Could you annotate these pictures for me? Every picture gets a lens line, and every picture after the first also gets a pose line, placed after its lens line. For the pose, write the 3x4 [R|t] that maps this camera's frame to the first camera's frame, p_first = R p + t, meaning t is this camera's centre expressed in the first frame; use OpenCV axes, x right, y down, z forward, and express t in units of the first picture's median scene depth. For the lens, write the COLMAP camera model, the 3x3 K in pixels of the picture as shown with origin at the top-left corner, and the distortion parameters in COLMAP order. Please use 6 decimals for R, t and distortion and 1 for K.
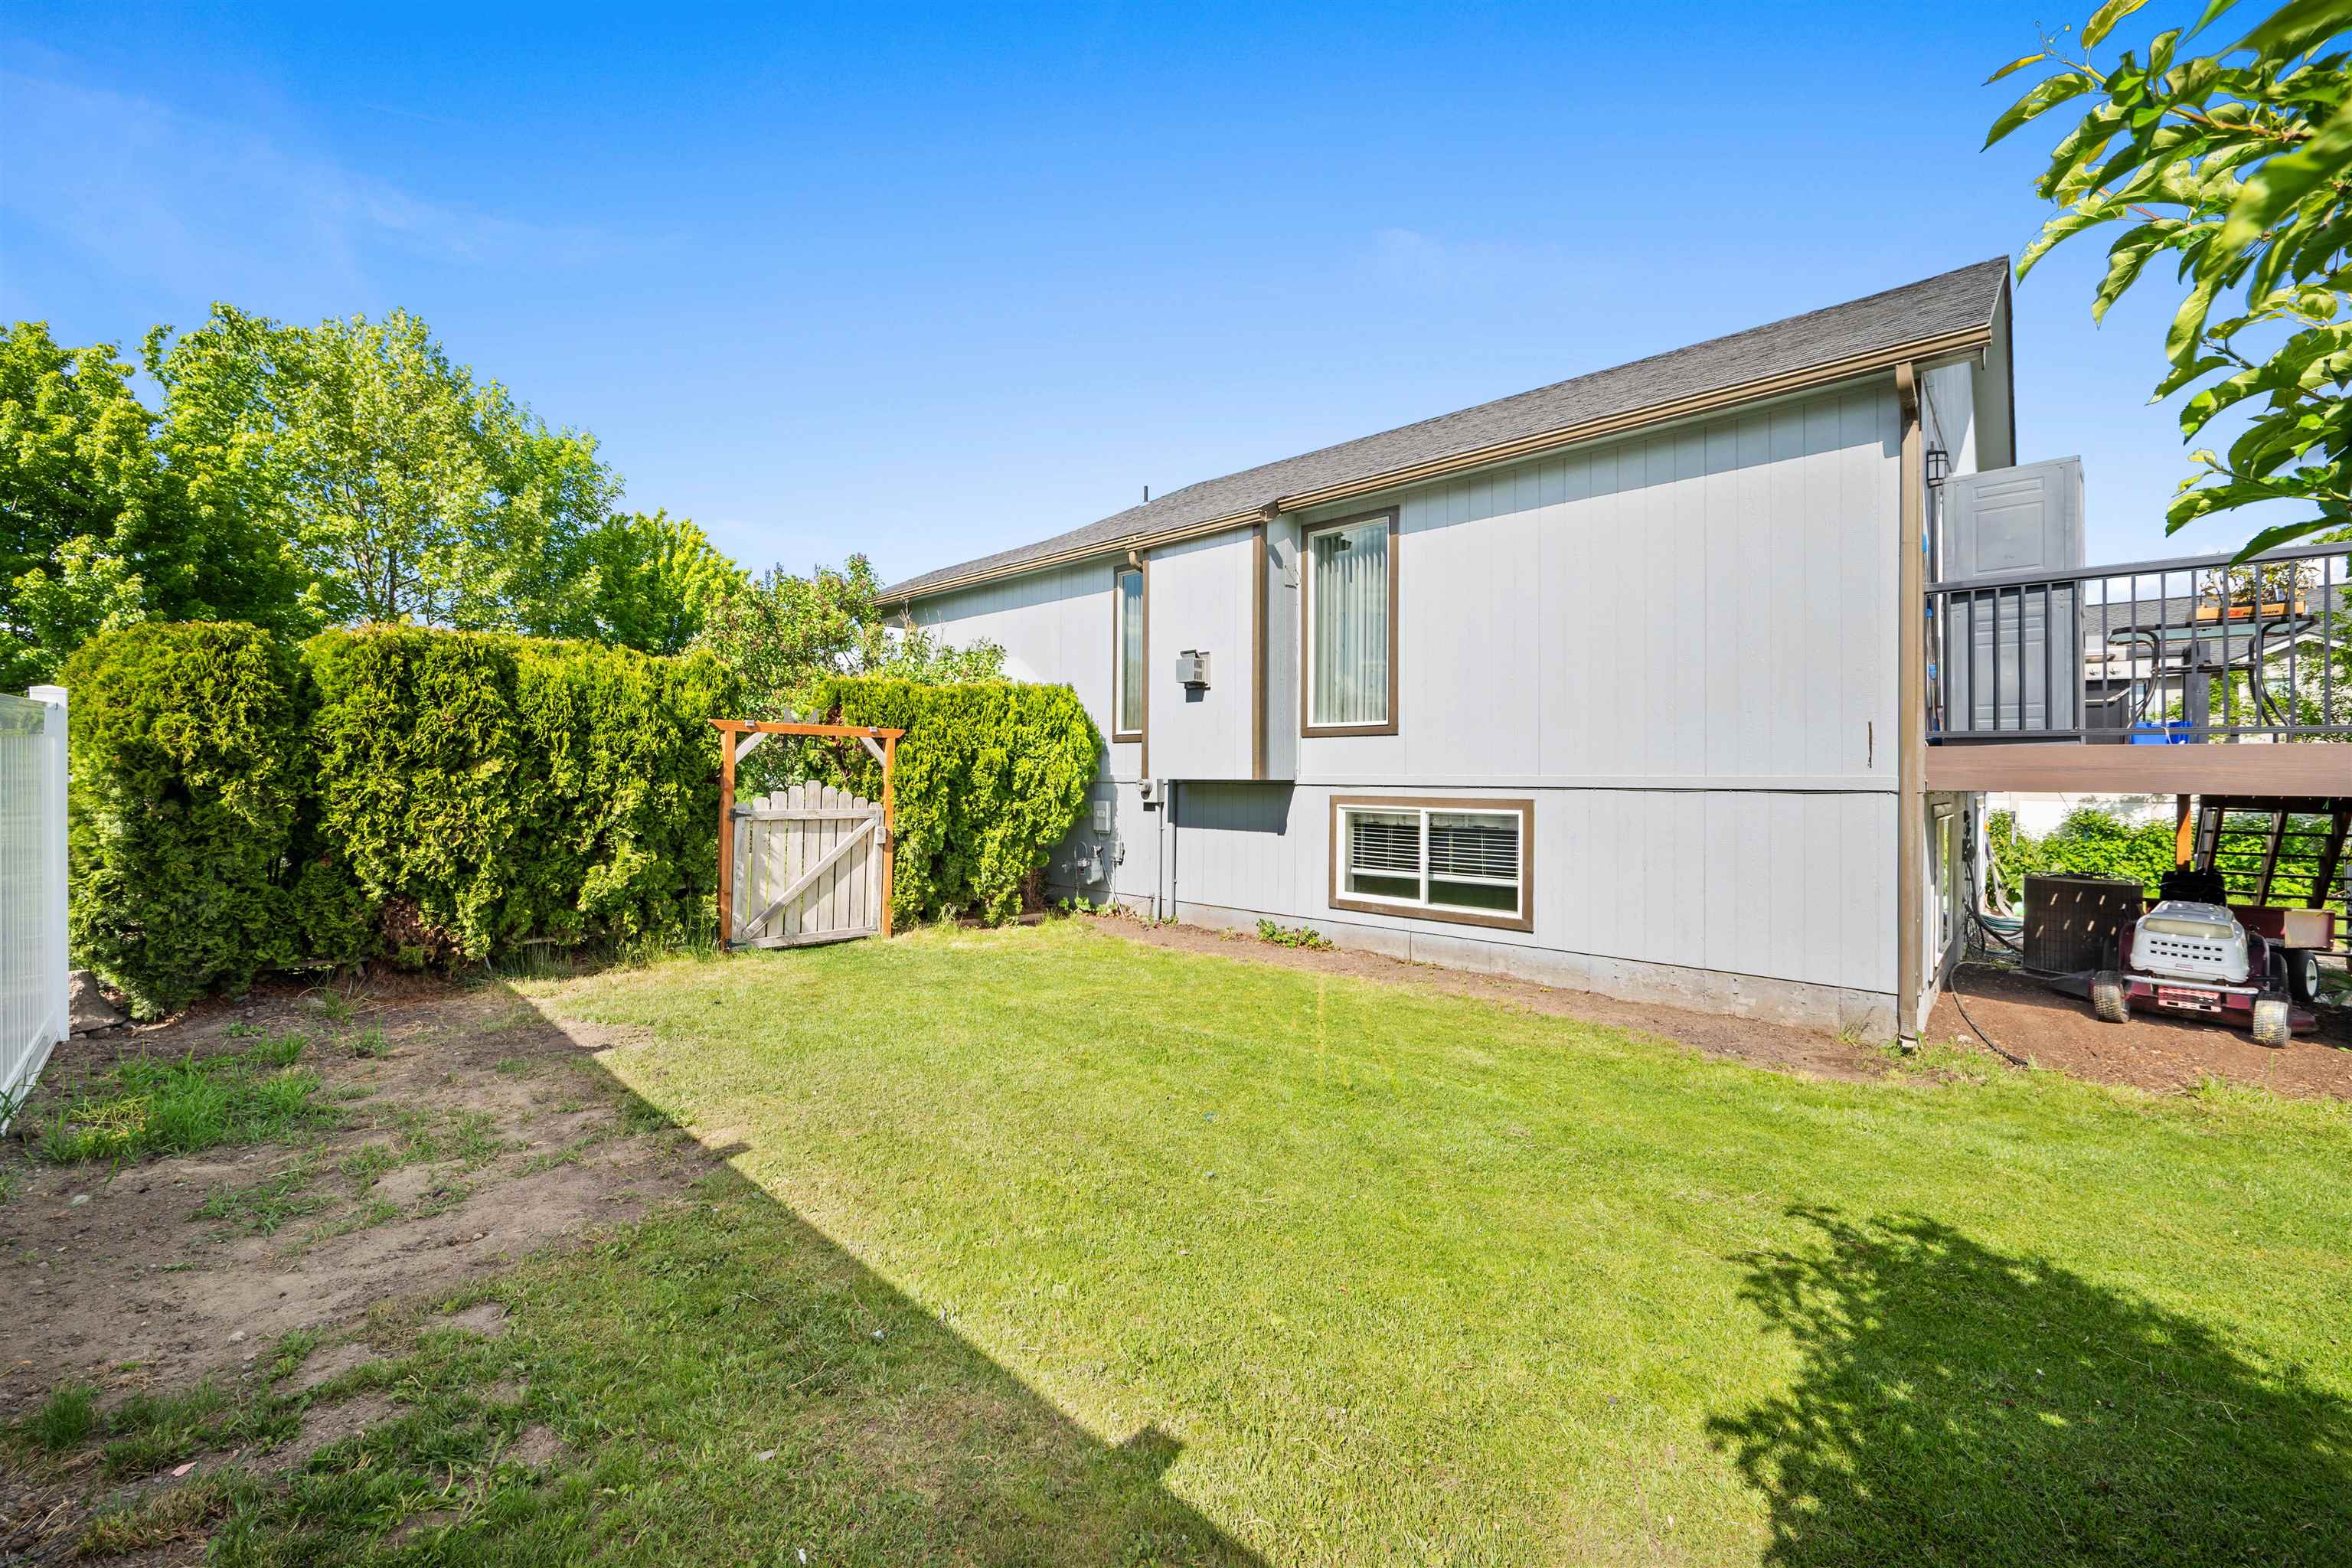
lens RADIAL K [[929.7, 0, 1166.9], [0, 929.7, 767.2], [0, 0, 1]] dist [0.005812, 0.000288]
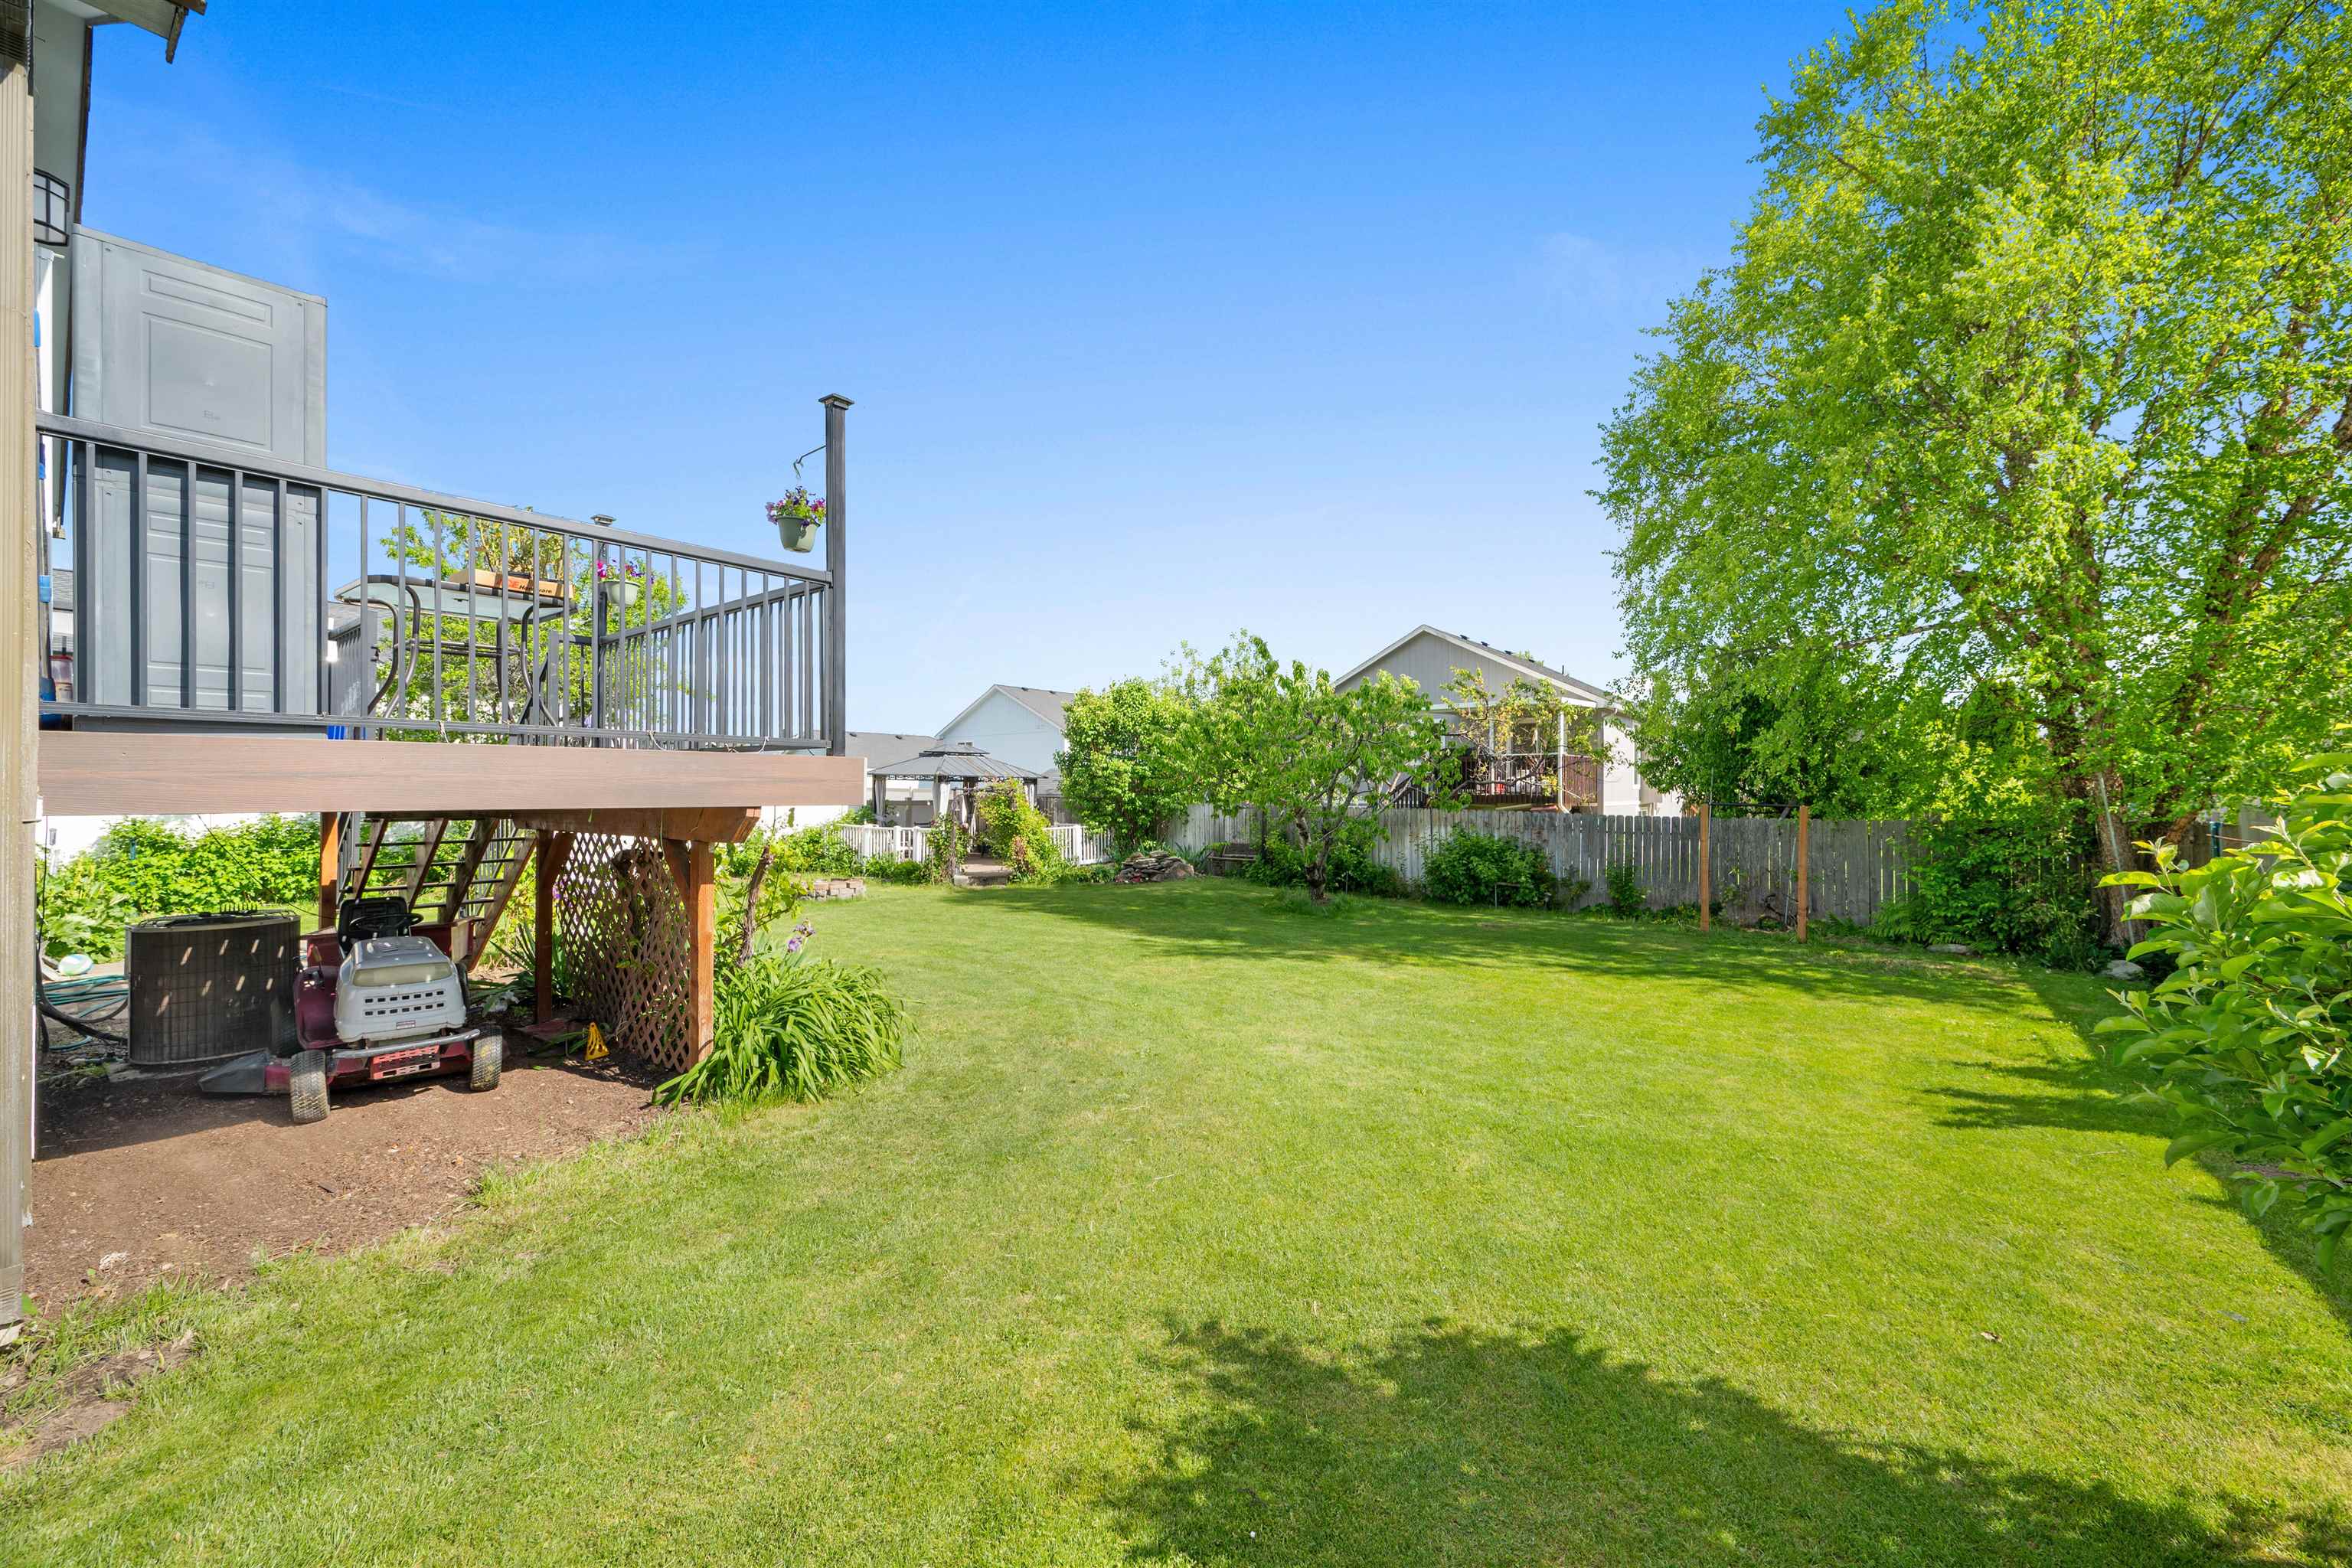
lens RADIAL K [[929.7, 0, 1162.0], [0, 929.7, 791.6], [0, 0, 1]] dist [0.005812, 0.000288]
pose [[-0.076494, -0.016049, 0.996941, 0.191439], [-0.011156, 0.999822, 0.015239, -0.002755], [-0.997008, -0.009956, -0.076659, 0.324596]]
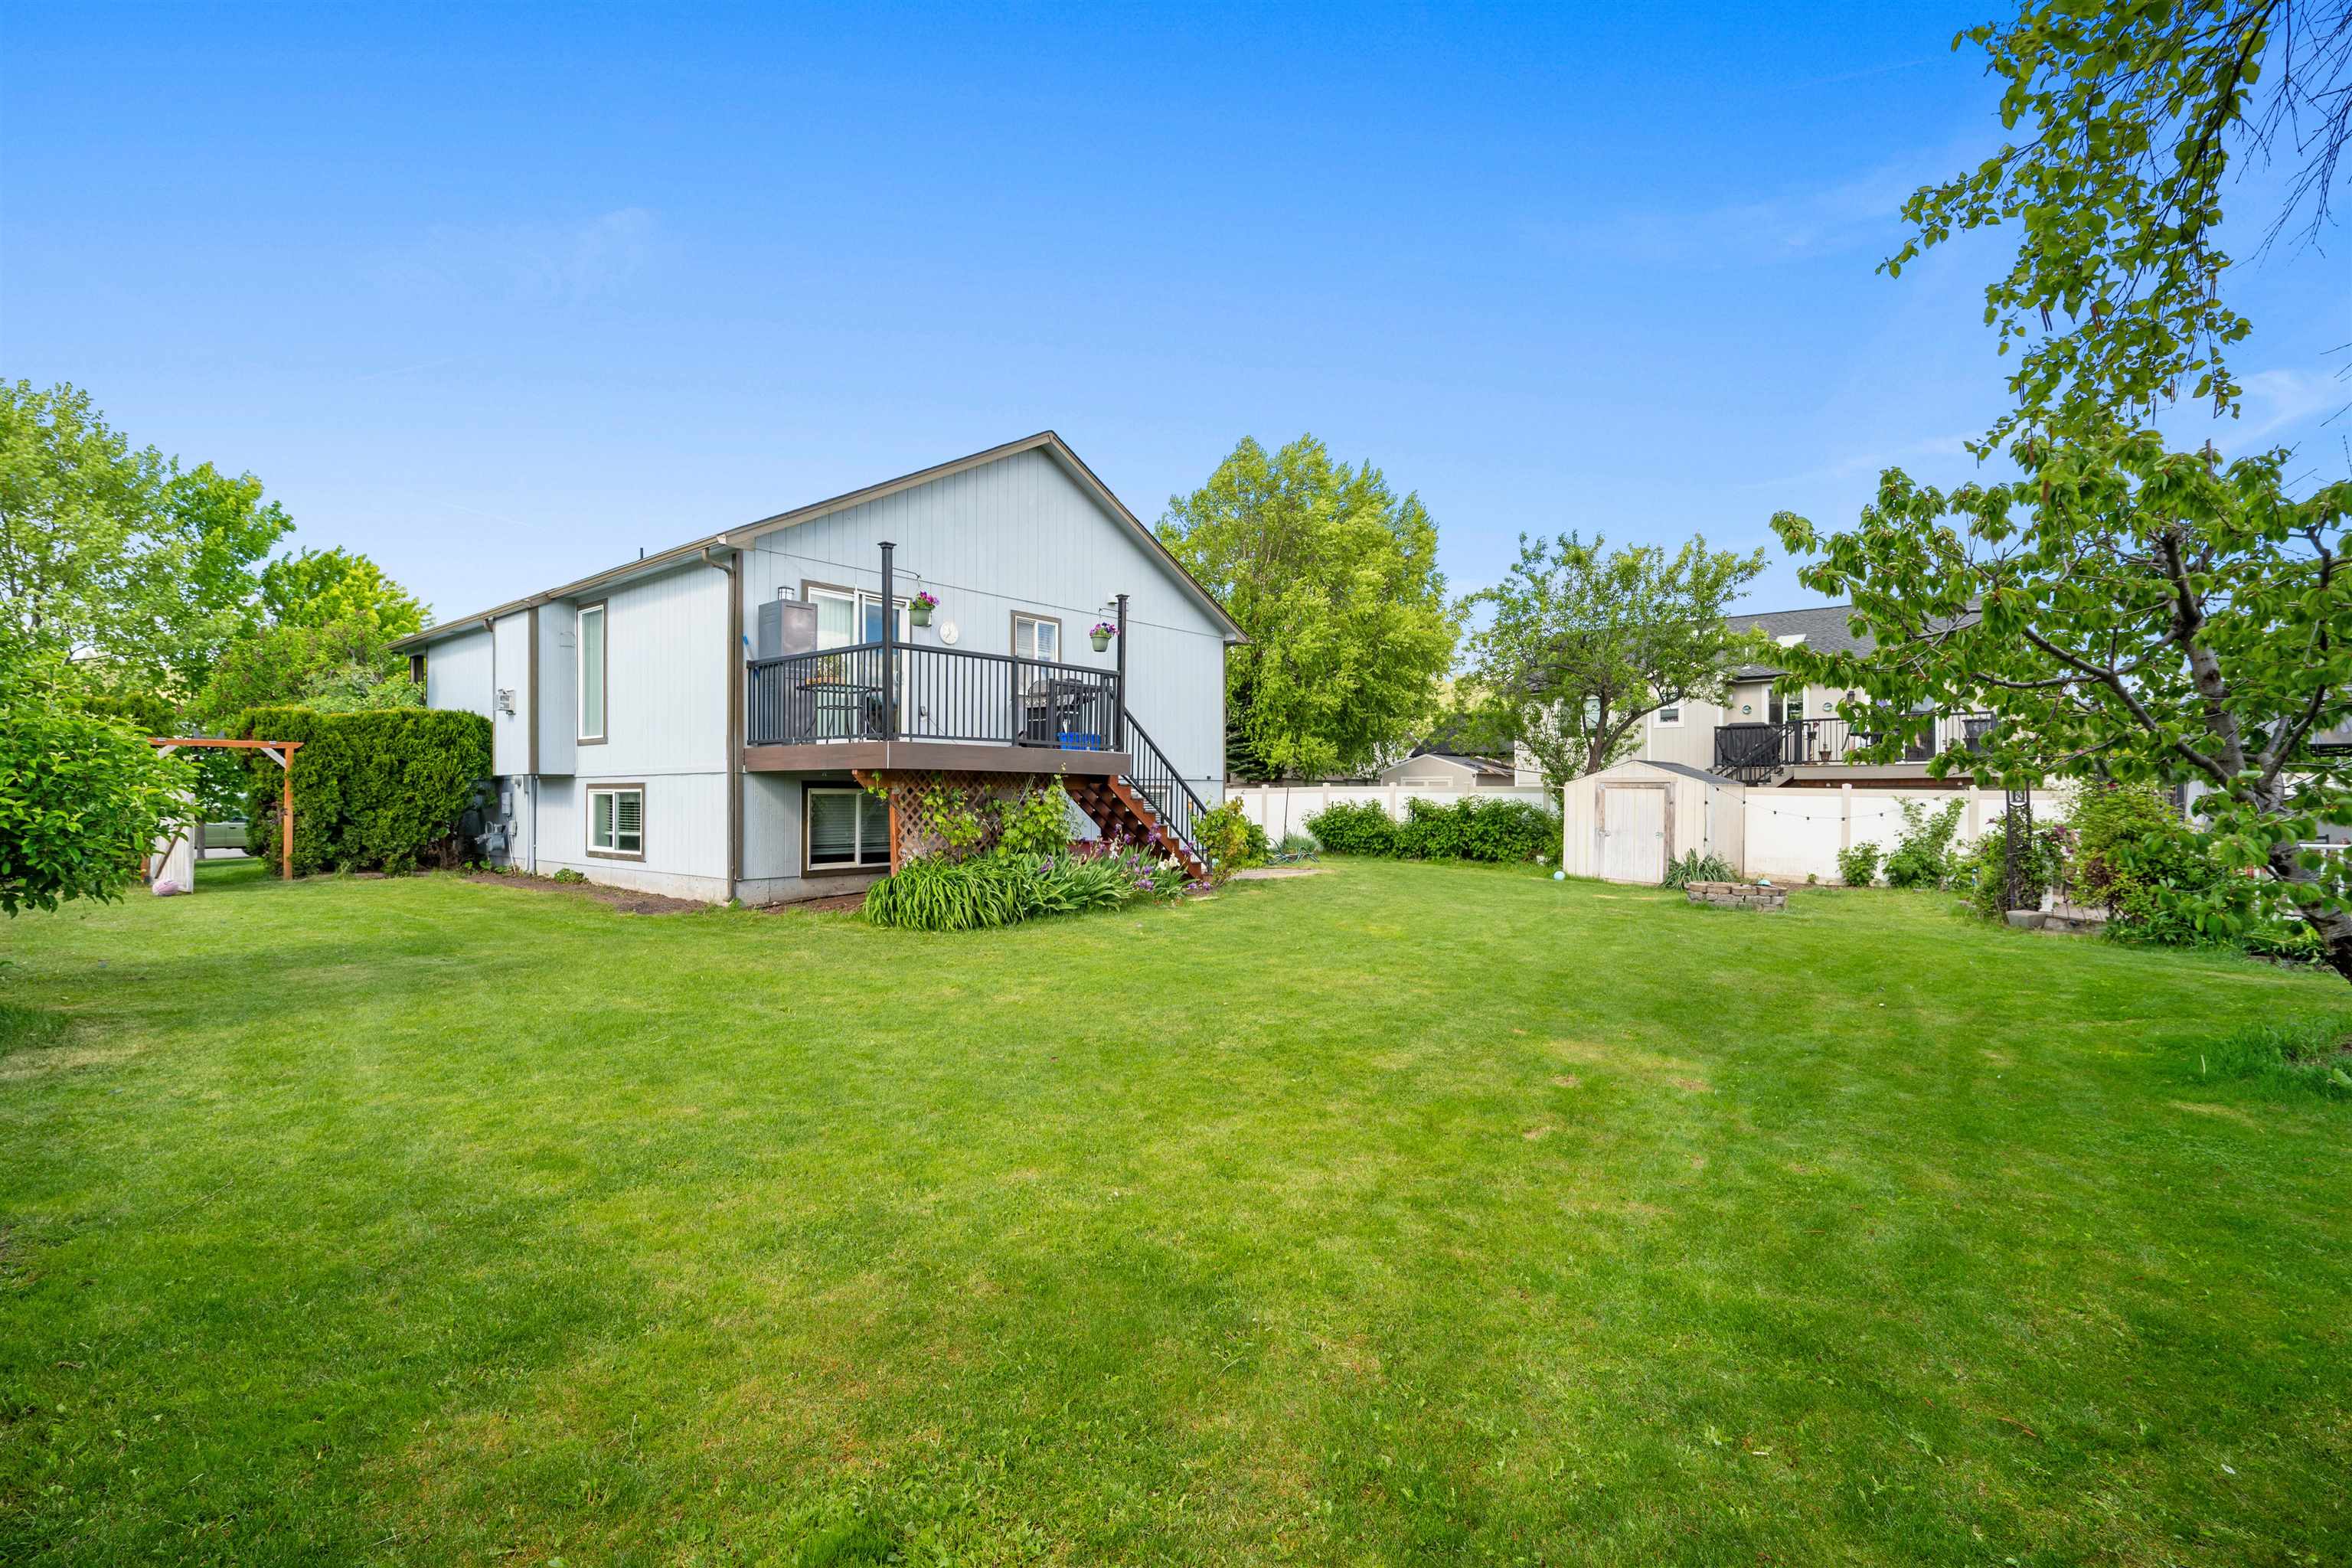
lens RADIAL K [[1028.7, 0, 1165.0], [0, 1028.7, 789.9], [0, 0, 1]] dist [0.000269, 0.000106]
pose [[0.998887, -0.009080, 0.046285, 1.091685], [0.008721, 0.999930, 0.007943, 0.037299], [-0.046354, -0.007530, 0.998897, -0.770143]]
